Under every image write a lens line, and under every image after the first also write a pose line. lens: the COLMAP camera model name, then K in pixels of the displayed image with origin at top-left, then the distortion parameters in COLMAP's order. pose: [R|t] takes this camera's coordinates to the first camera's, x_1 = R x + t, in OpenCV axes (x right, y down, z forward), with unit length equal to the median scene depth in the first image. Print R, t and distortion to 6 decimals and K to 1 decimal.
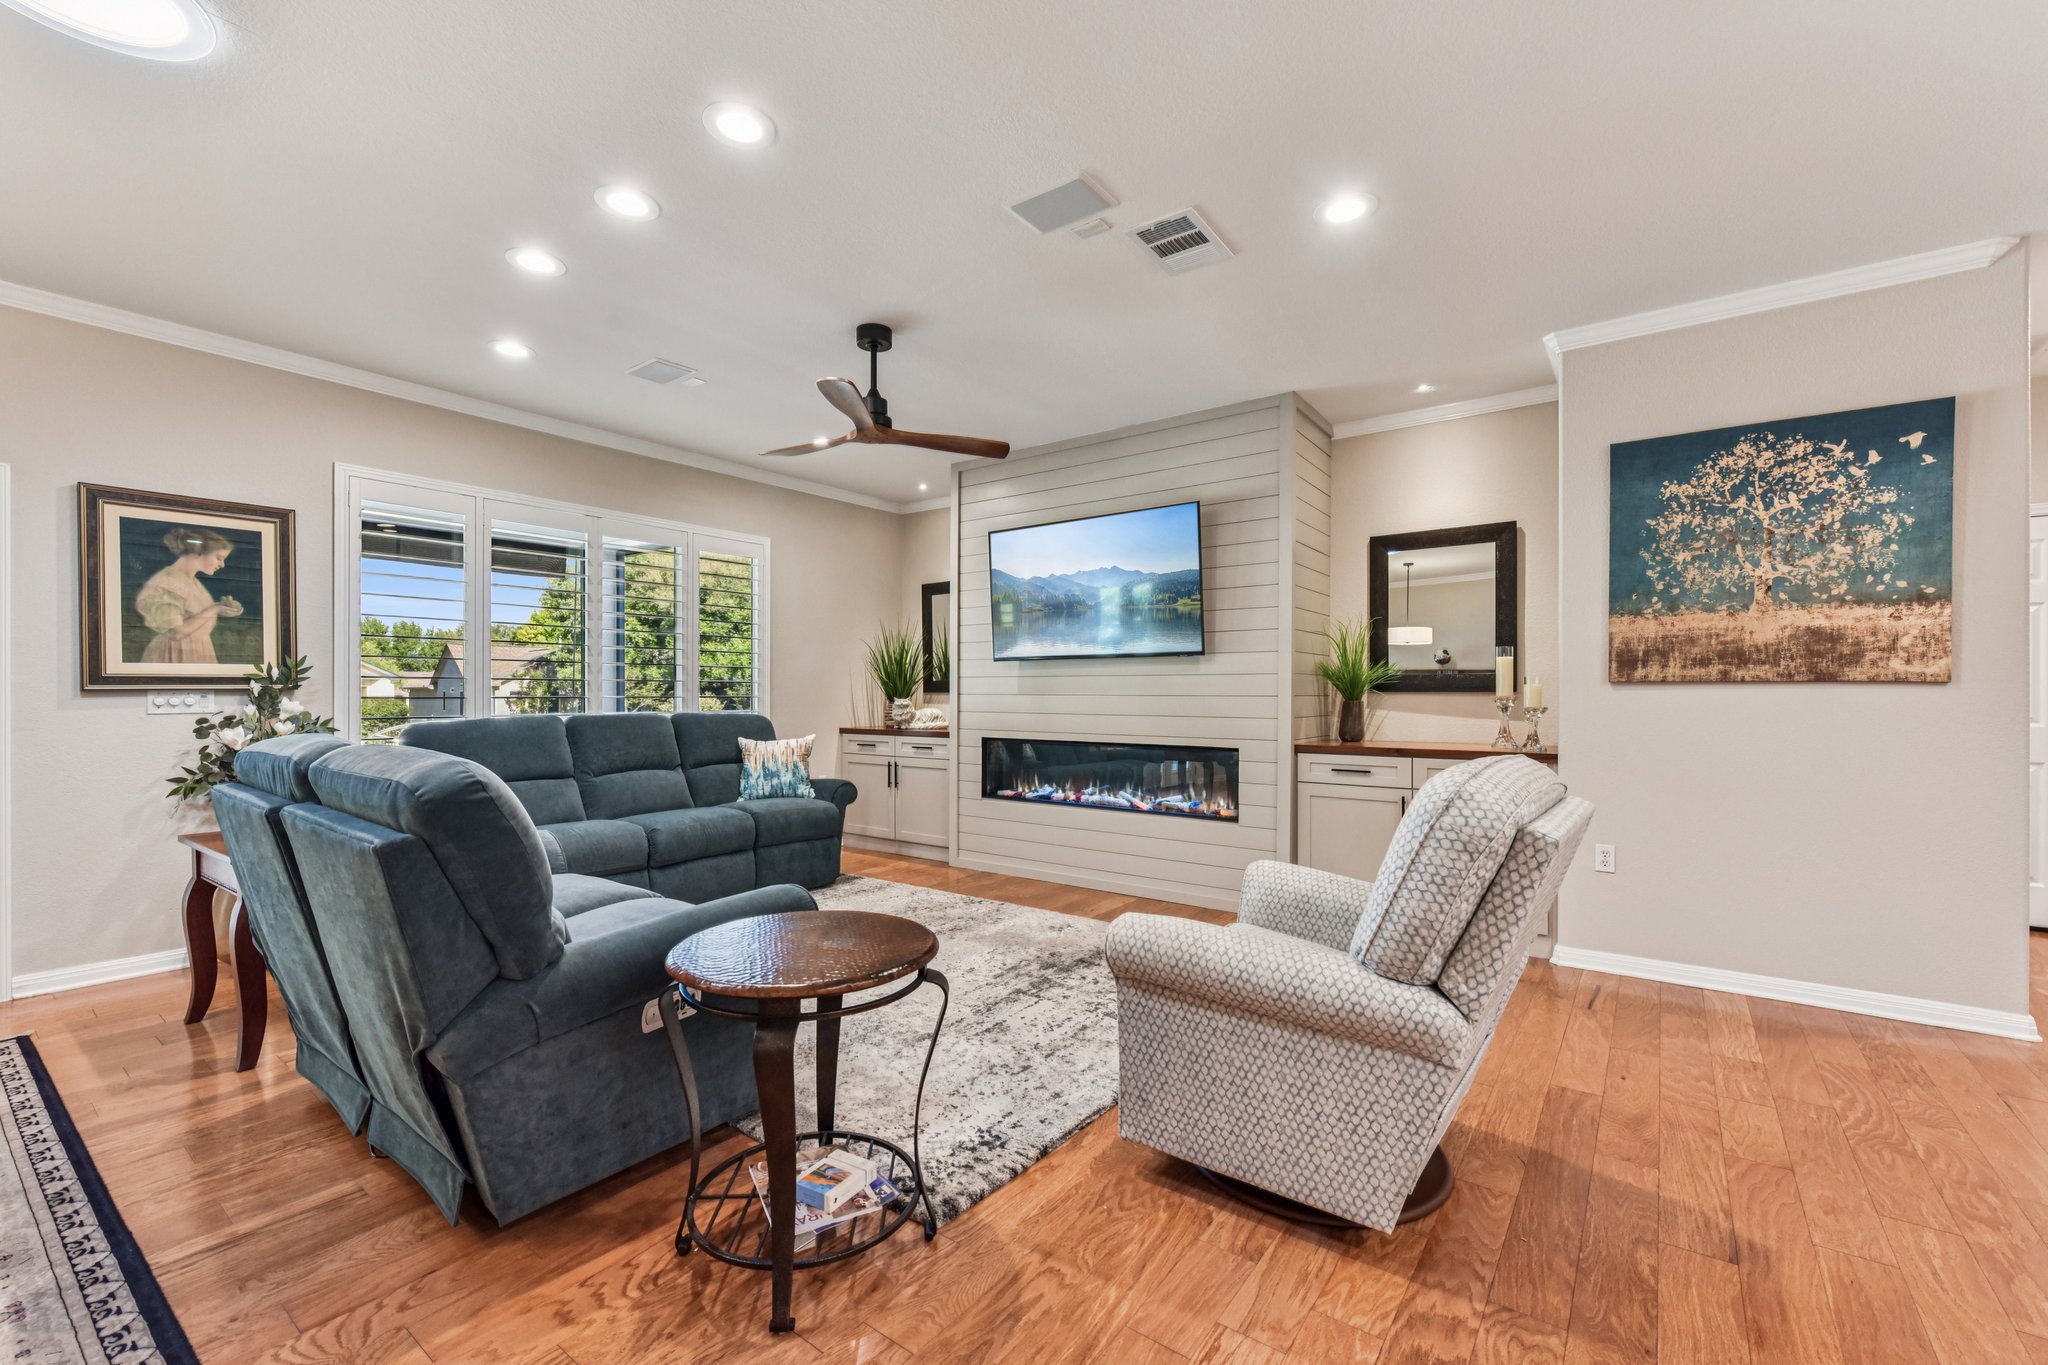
lens RADIAL K [[840.7, 0, 1024.0], [0, 840.7, 682.5], [0, 0, 1]] dist [-0.000584, 0.000083]
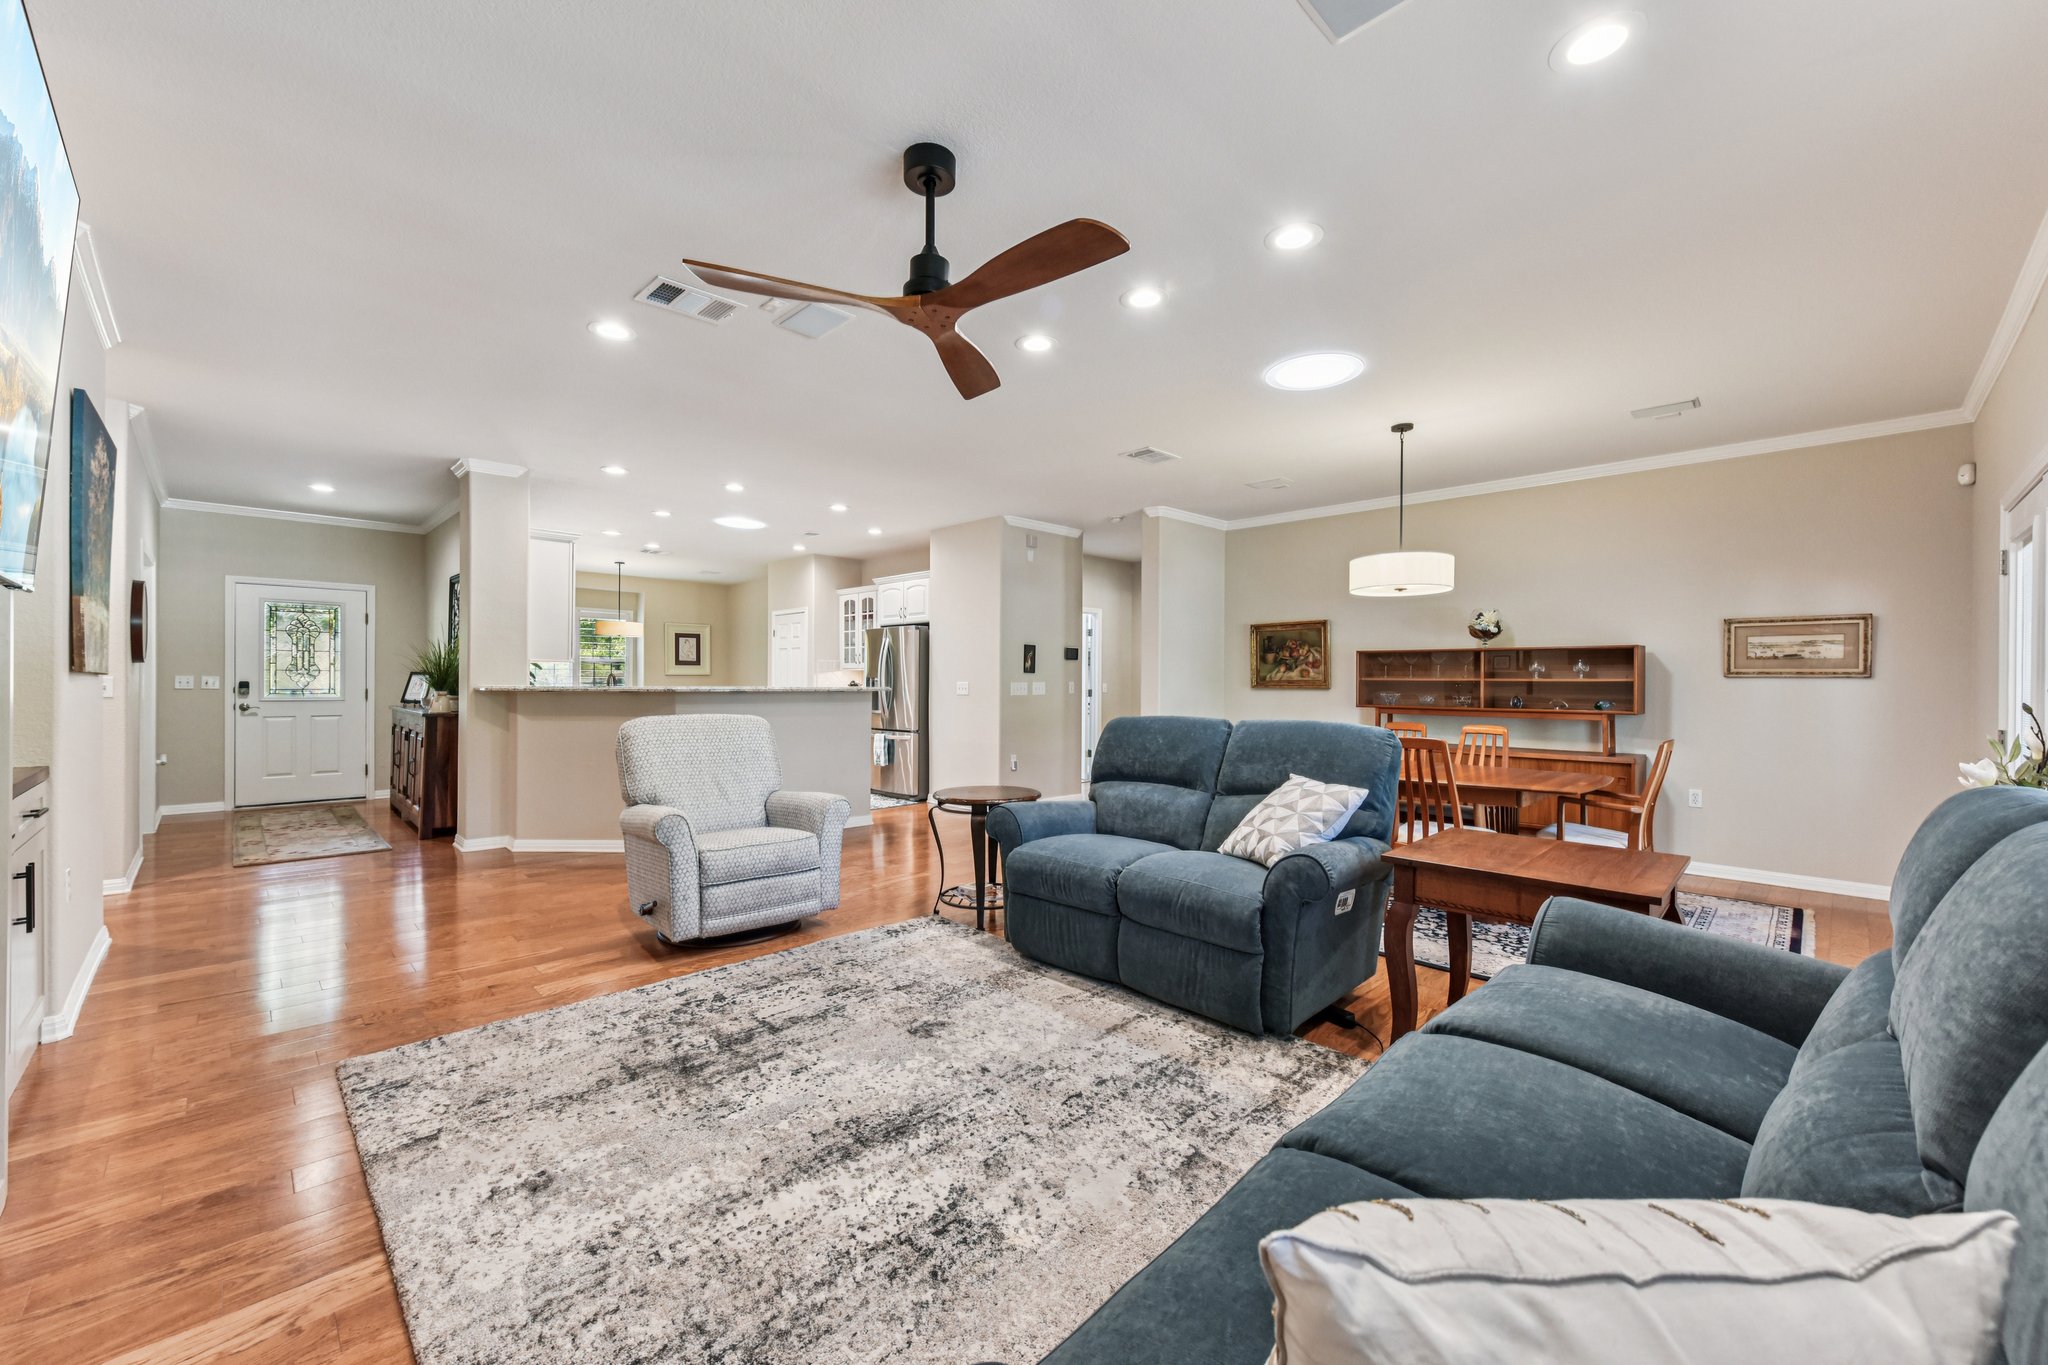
lens RADIAL K [[811.7, 0, 1024.0], [0, 811.7, 682.5], [0, 0, 1]] dist [0.011665, -0.000225]
pose [[-0.988363, -0.007388, 0.151932, -0.374948], [-0.008595, 0.999937, -0.007284, 0.007171], [-0.151869, -0.008505, -0.988364, 1.734525]]
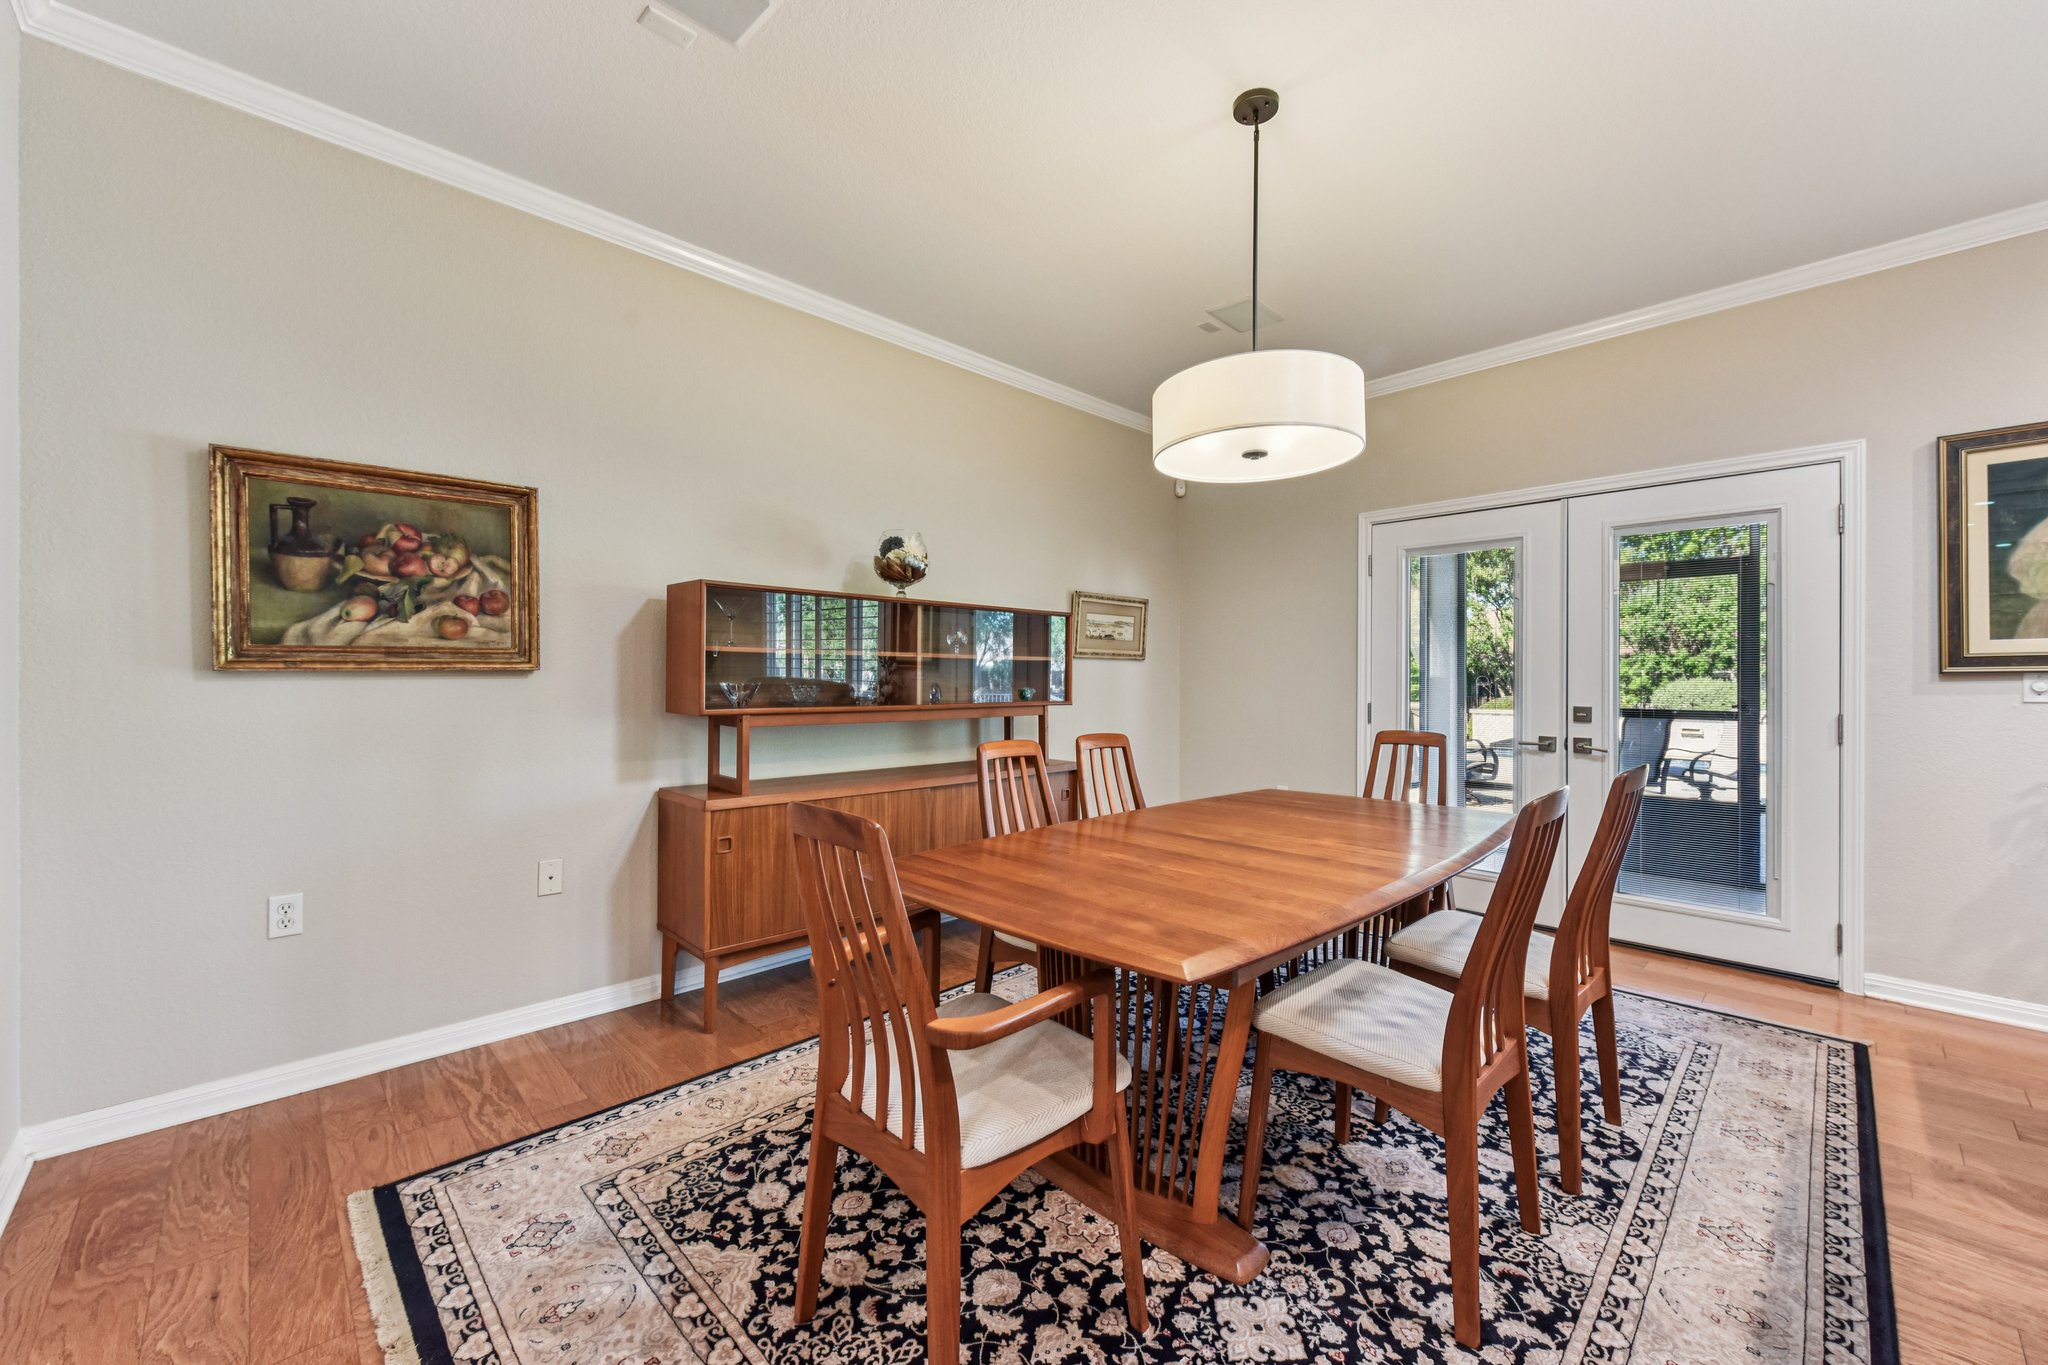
lens RADIAL K [[811.7, 0, 1024.0], [0, 811.7, 682.5], [0, 0, 1]] dist [0.011665, -0.000225]
pose [[-0.147454, 0.002867, -0.989065, -0.125840], [0.005381, 0.999983, 0.002097, 0.012012], [0.989054, -0.005013, -0.147467, 0.176124]]
